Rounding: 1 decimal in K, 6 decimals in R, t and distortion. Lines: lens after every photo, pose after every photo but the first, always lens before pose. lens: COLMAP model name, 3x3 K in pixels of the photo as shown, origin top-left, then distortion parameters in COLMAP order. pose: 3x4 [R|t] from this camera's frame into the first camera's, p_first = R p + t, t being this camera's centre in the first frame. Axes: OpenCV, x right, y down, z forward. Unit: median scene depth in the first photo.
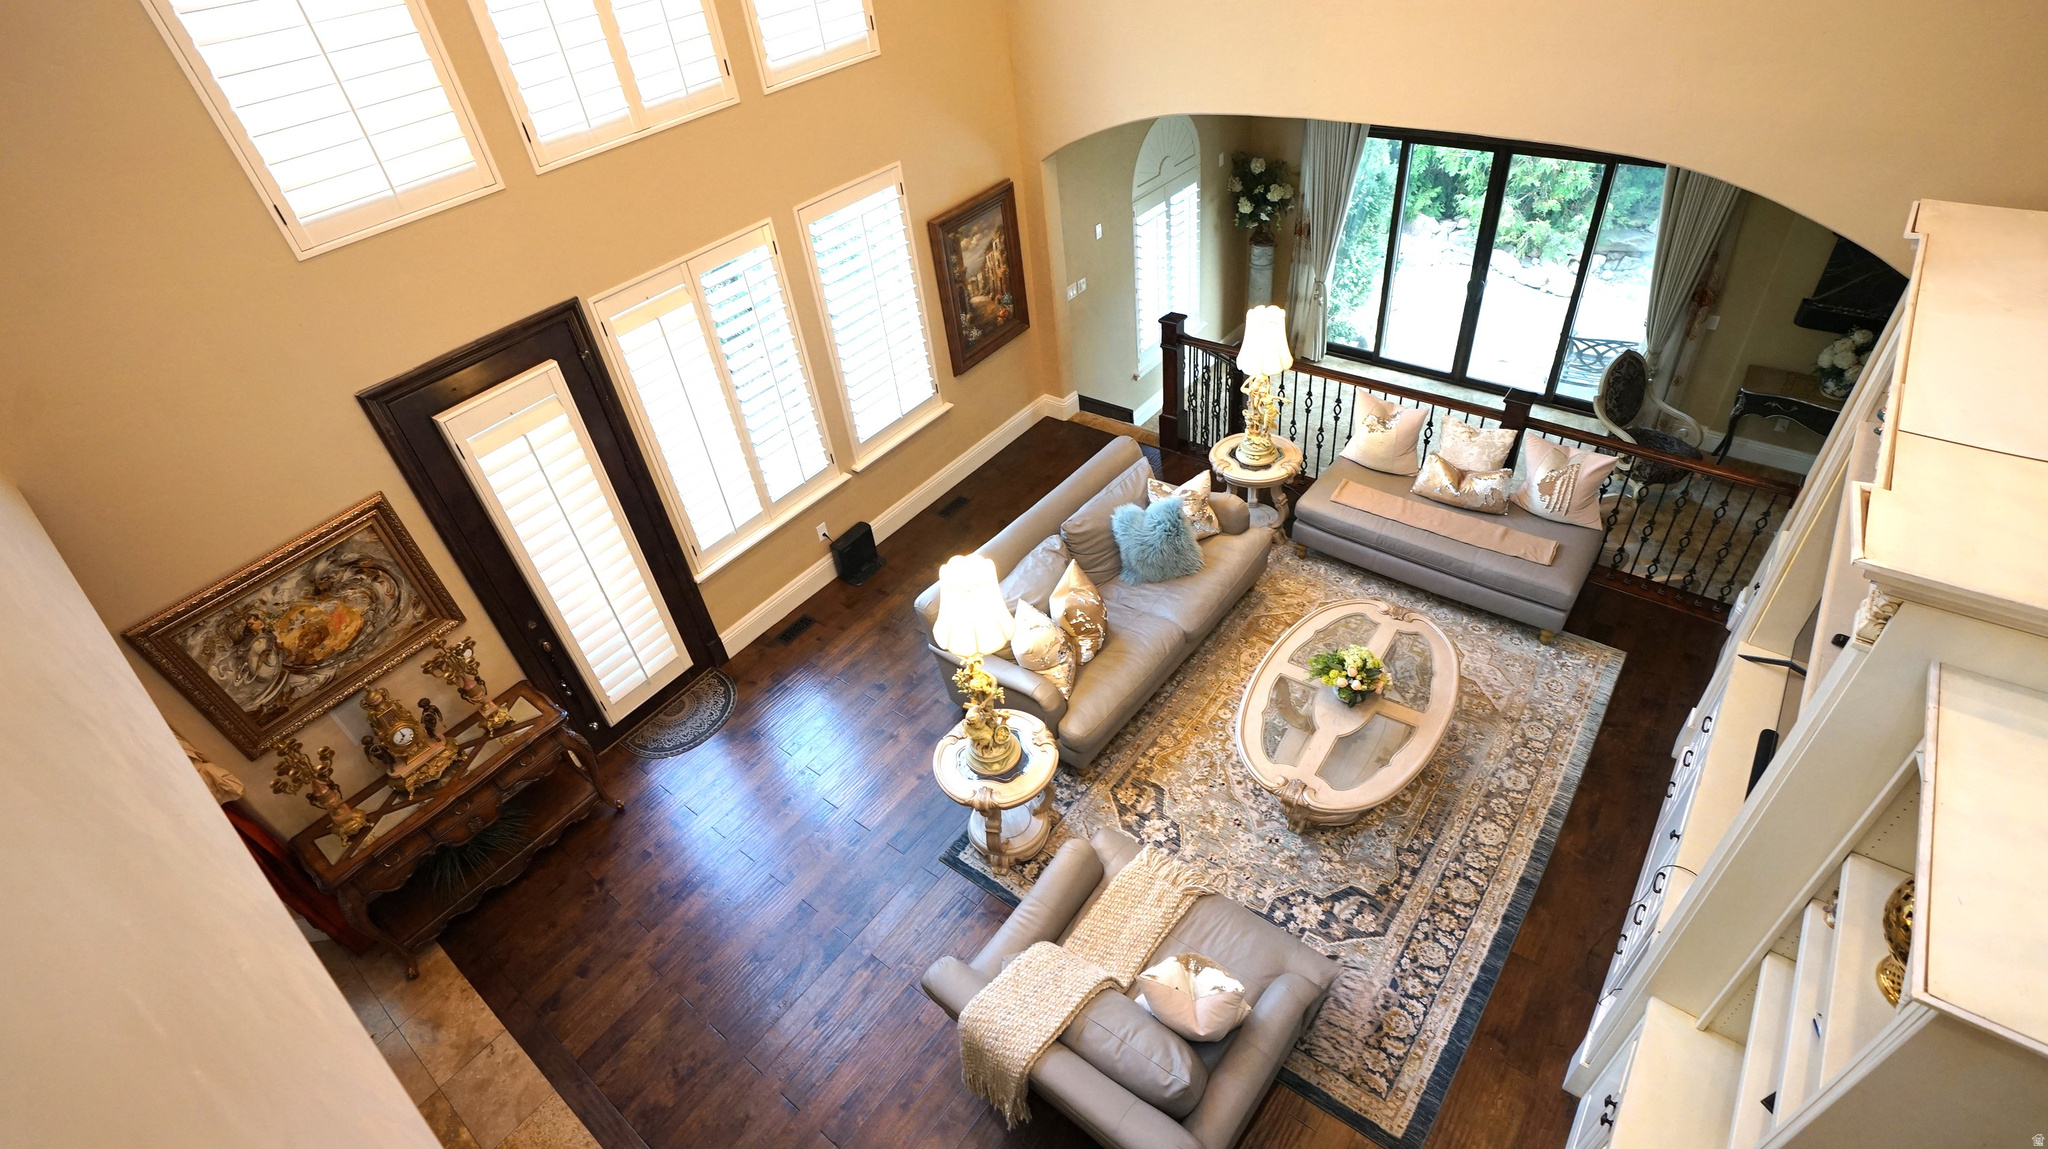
lens RADIAL K [[935.6, 0, 1031.5], [0, 935.6, 574.1], [0, 0, 1]] dist [-0.040057, 0.000190]
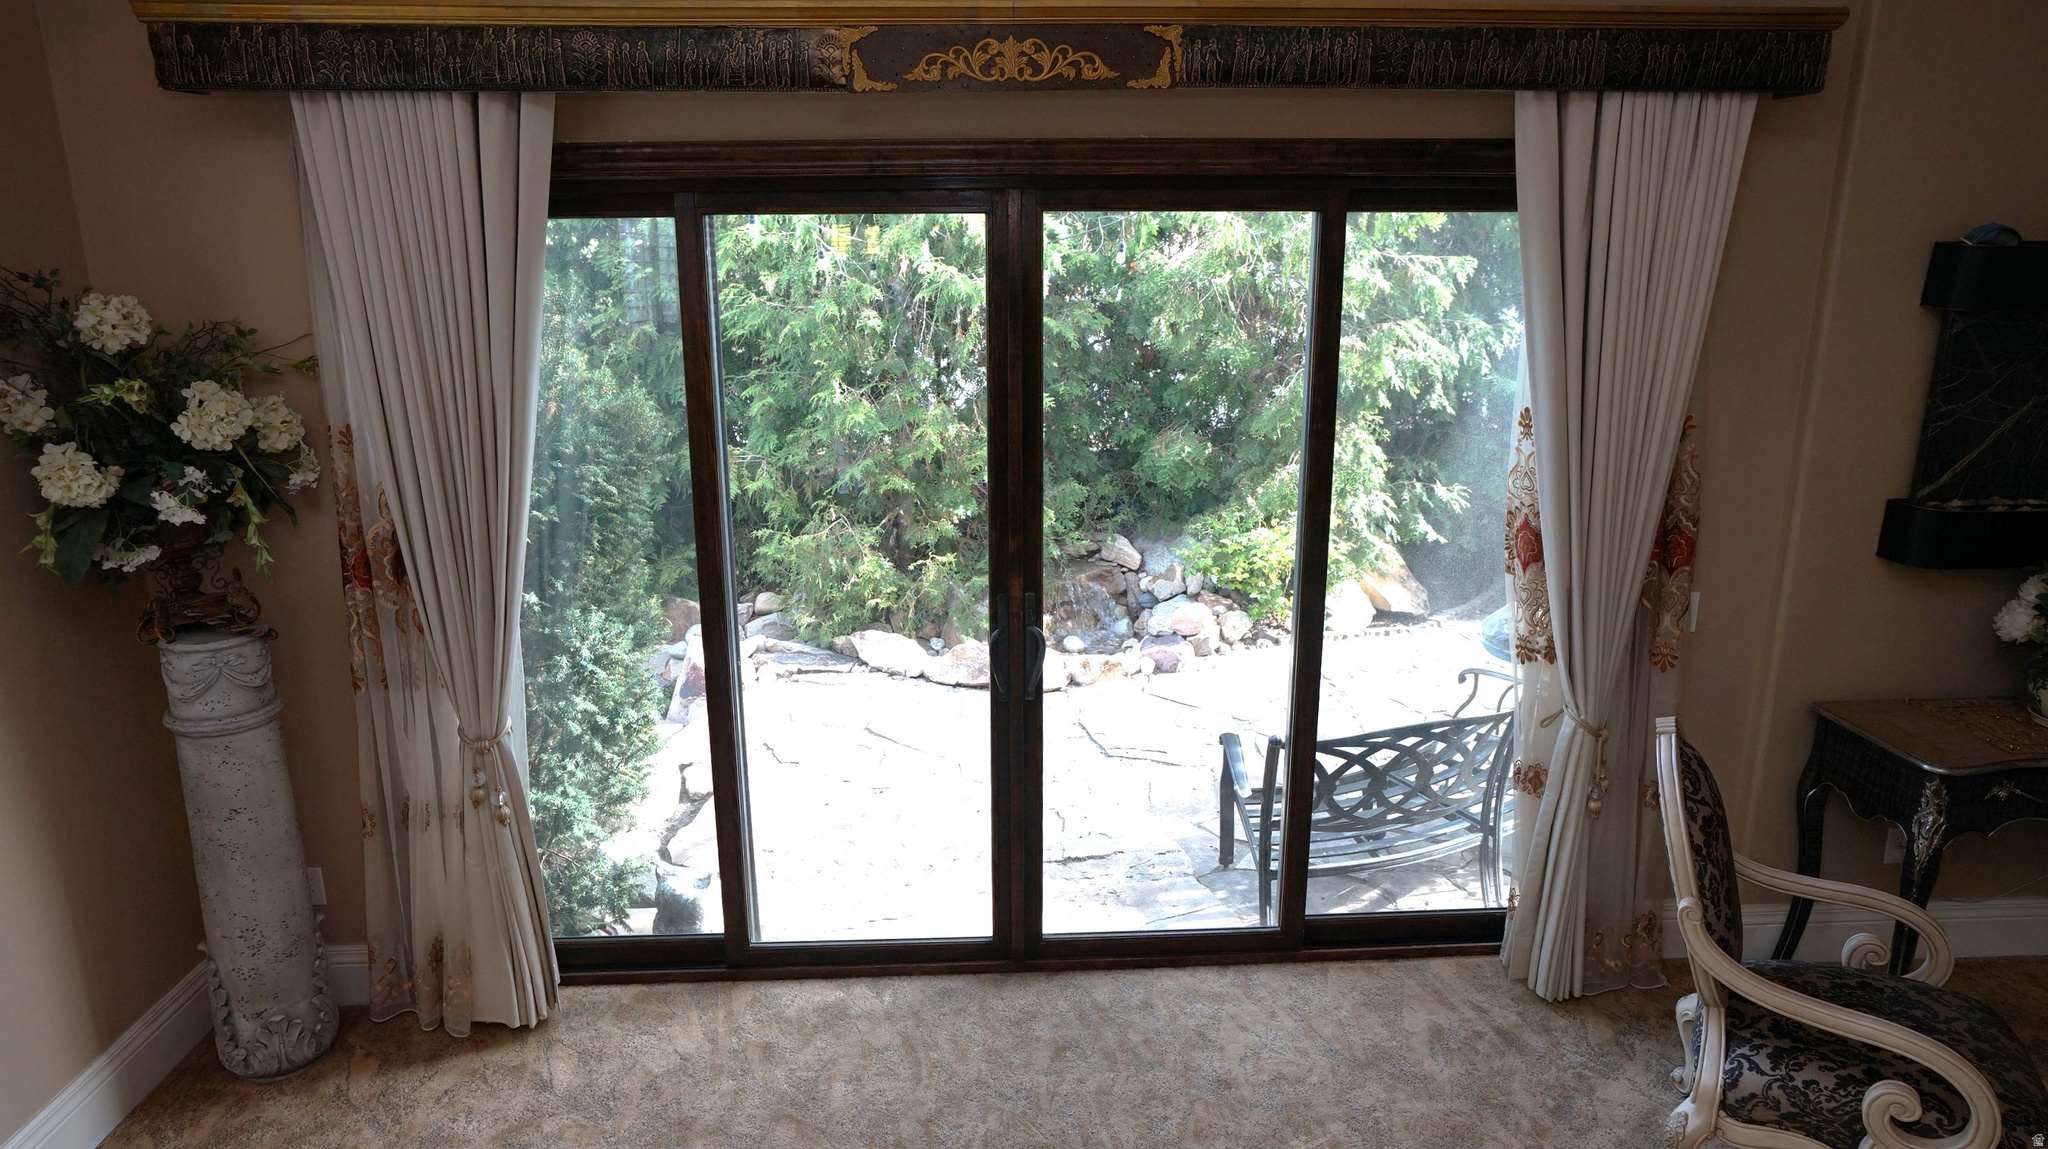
lens RADIAL K [[1222.6, 0, 1025.4], [0, 1222.6, 570.8], [0, 0, 1]] dist [0.003439, 0.000424]
pose [[0.747298, -0.061862, 0.661603, 0.202527], [0.366515, 0.868877, -0.332746, -0.186290], [-0.554267, 0.491147, 0.671984, 0.670142]]
